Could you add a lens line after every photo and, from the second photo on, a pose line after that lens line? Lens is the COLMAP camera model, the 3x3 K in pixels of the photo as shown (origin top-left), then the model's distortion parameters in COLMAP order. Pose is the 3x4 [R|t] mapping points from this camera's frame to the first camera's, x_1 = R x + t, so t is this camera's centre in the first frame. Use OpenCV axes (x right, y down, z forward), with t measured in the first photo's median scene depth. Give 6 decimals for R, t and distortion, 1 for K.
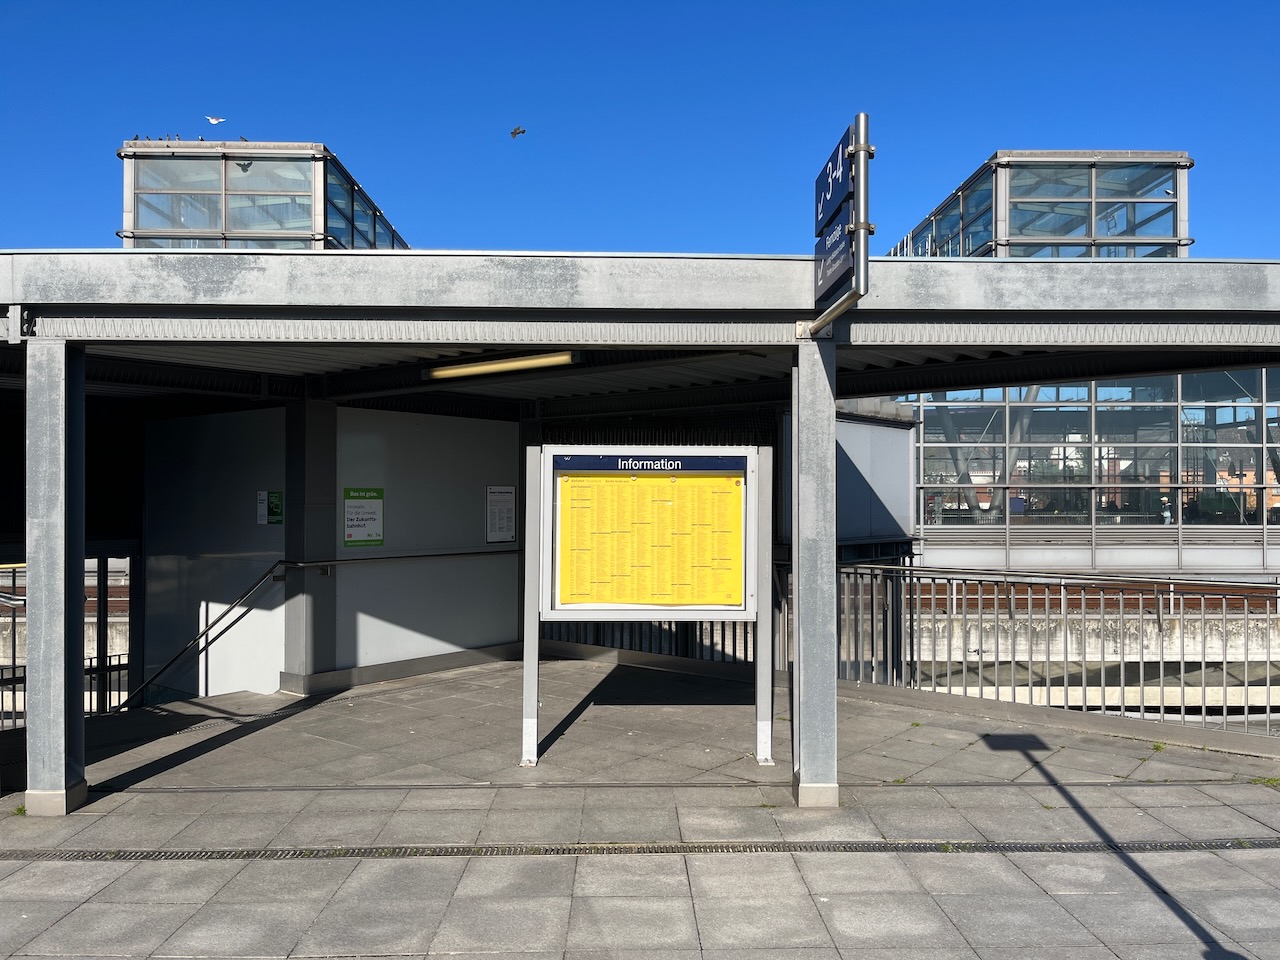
lens RADIAL K [[963.6, 0, 657.9], [0, 963.6, 486.5], [0, 0, 1]] dist [0.055486, -0.074252]
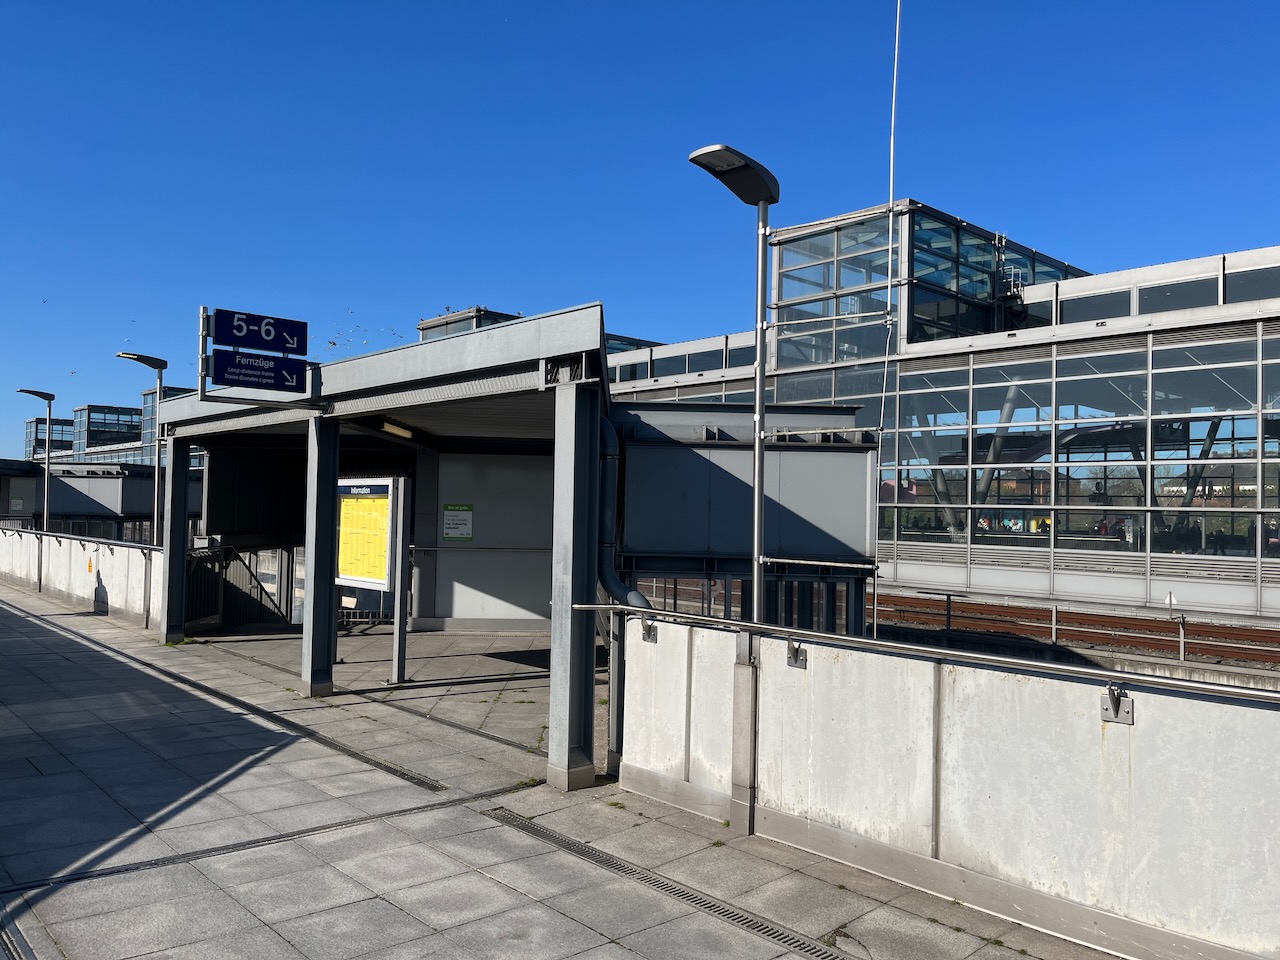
lens RADIAL K [[963.6, 0, 643.9], [0, 963.6, 488.8], [0, 0, 1]] dist [0.055486, -0.074252]
pose [[0.648642, -0.002359, -0.761090, 0.306778], [-0.011731, 0.999845, -0.013097, -0.001845], [0.761003, 0.017423, 0.648514, 0.056178]]
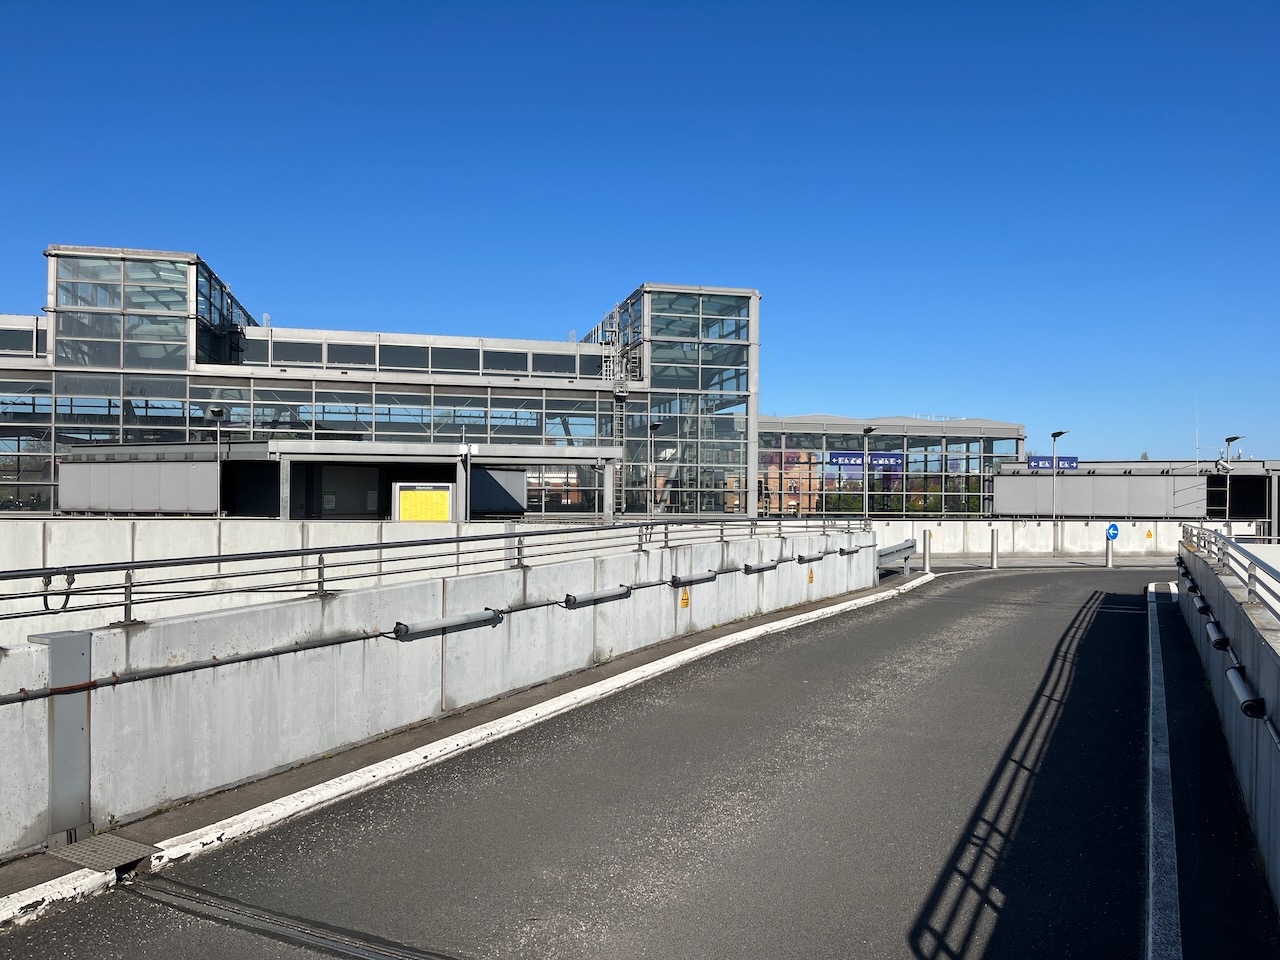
lens RADIAL K [[963.6, 0, 639.5], [0, 963.6, 500.9], [0, 0, 1]] dist [0.055486, -0.074252]
pose [[0.977162, 0.007252, 0.212374, 0.002708], [-0.011012, 0.999803, 0.016529, -0.008737], [-0.212212, -0.018491, 0.977049, -0.601604]]
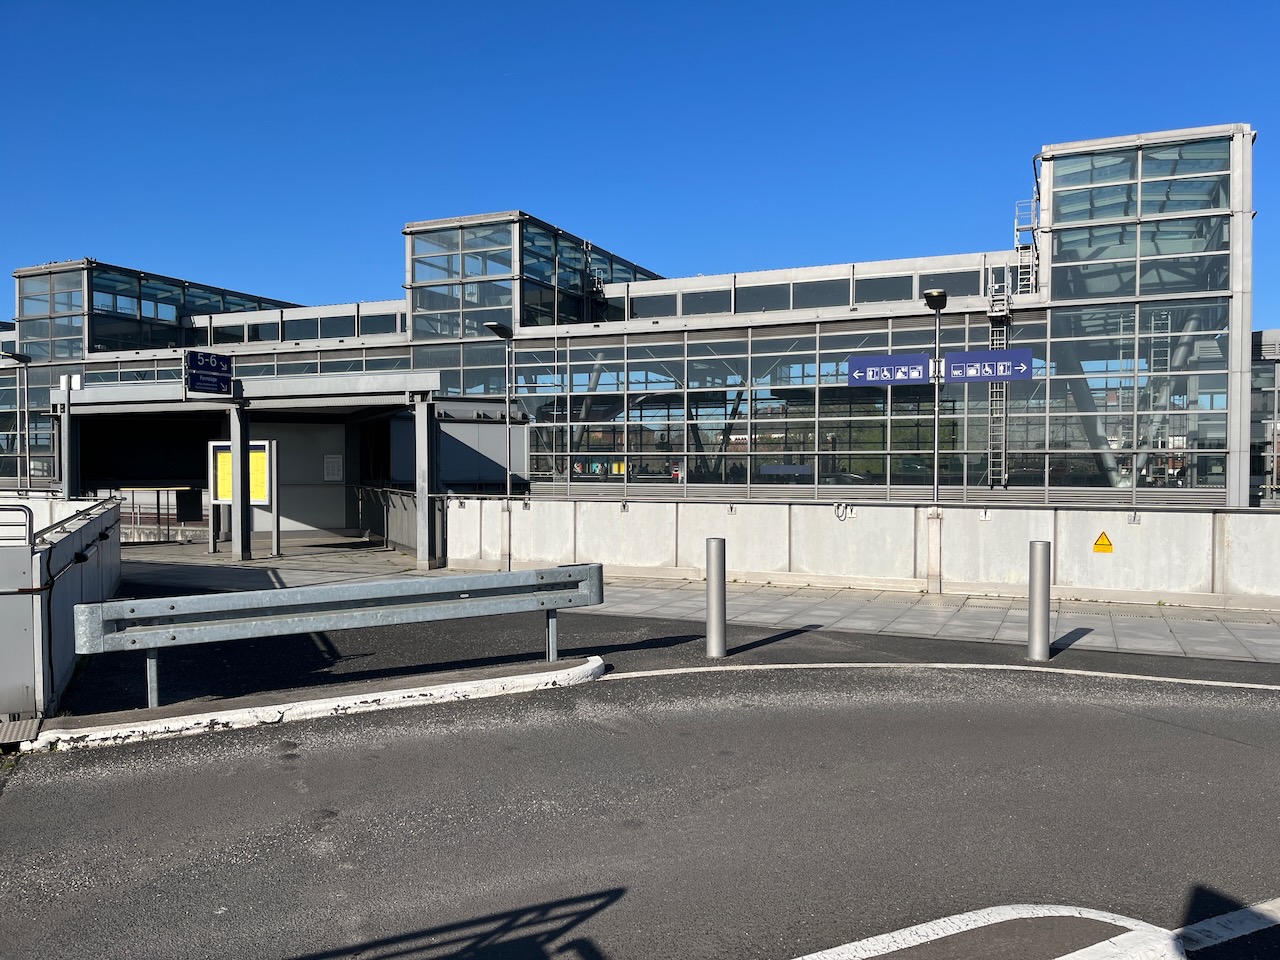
lens RADIAL K [[963.6, 0, 659.4], [0, 963.6, 493.7], [0, 0, 1]] dist [0.055486, -0.074252]
pose [[0.904615, 0.015139, -0.425961, 0.448265], [0.002940, 0.999124, 0.041755, -0.000795], [0.426220, -0.039025, 0.903777, -0.198434]]
